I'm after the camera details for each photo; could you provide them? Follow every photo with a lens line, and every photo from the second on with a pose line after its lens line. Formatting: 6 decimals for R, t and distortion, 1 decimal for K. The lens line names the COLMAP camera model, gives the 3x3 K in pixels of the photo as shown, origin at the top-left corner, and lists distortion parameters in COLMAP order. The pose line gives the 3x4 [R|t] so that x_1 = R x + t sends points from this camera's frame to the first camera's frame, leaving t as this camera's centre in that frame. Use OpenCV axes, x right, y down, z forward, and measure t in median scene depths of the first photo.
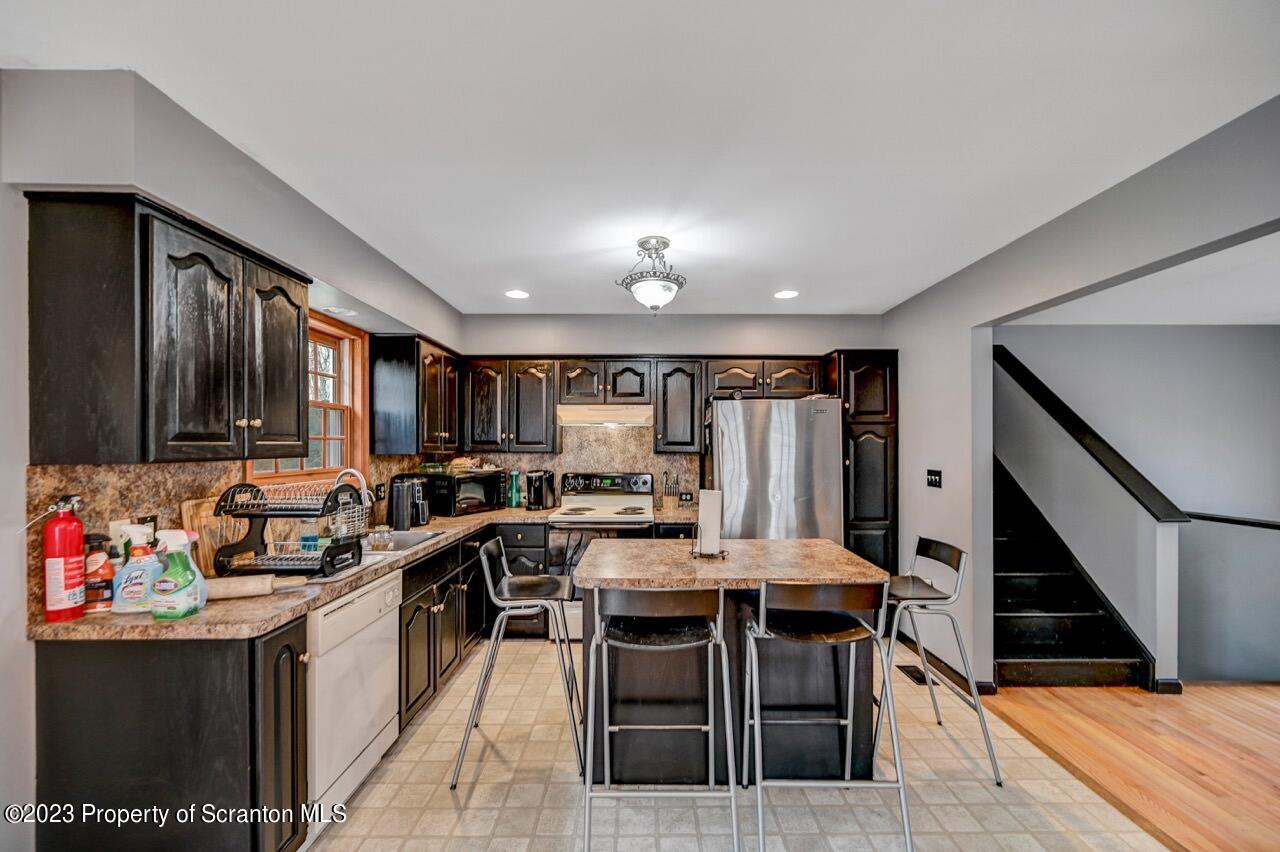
lens RADIAL K [[524.1, 0, 647.1], [0, 524.1, 444.4], [0, 0, 1]] dist [-0.001652, -0.000069]
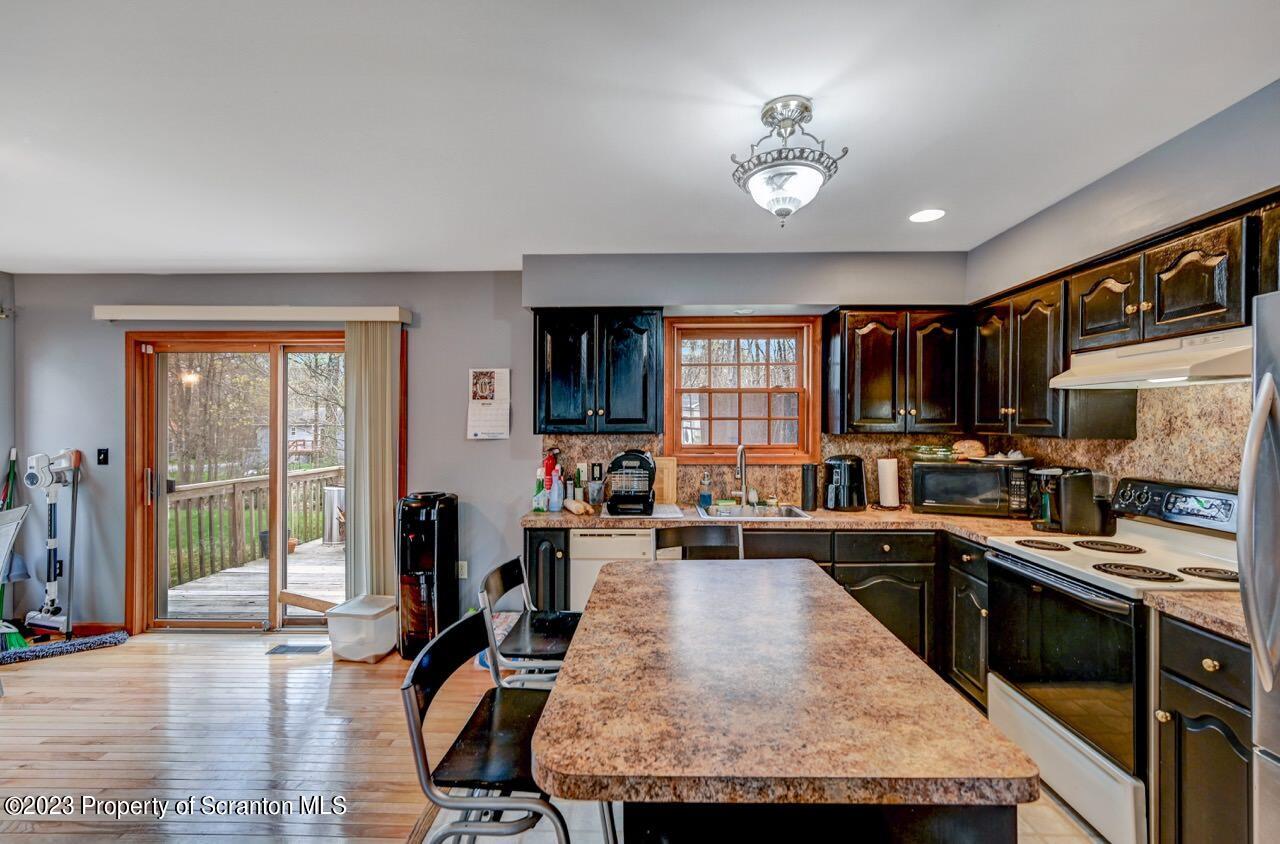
lens RADIAL K [[541.1, 0, 644.9], [0, 541.1, 422.6], [0, 0, 1]] dist [0.000836, 0.000213]
pose [[-0.028146, 0.000781, -0.999604, 0.441275], [0.004253, 0.999991, 0.000662, -0.003629], [0.999595, -0.004233, -0.028149, 0.554484]]
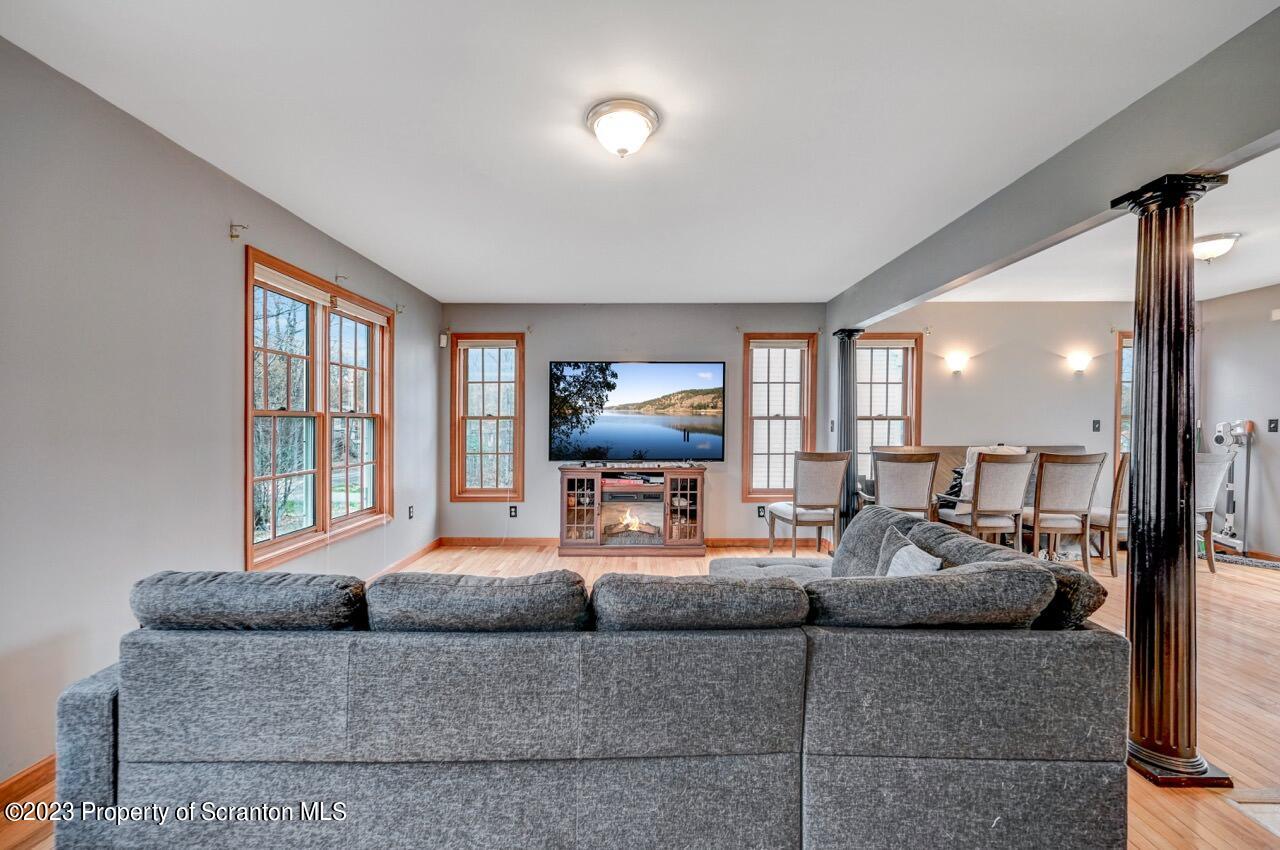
lens RADIAL K [[524.1, 0, 634.9], [0, 524.1, 426.6], [0, 0, 1]] dist [0.000490, 0.000300]
pose [[-0.999840, 0.000954, 0.017843, 0.924588], [0.001001, 0.999996, 0.002615, 0.046369], [-0.017841, 0.002633, -0.999837, 0.788134]]
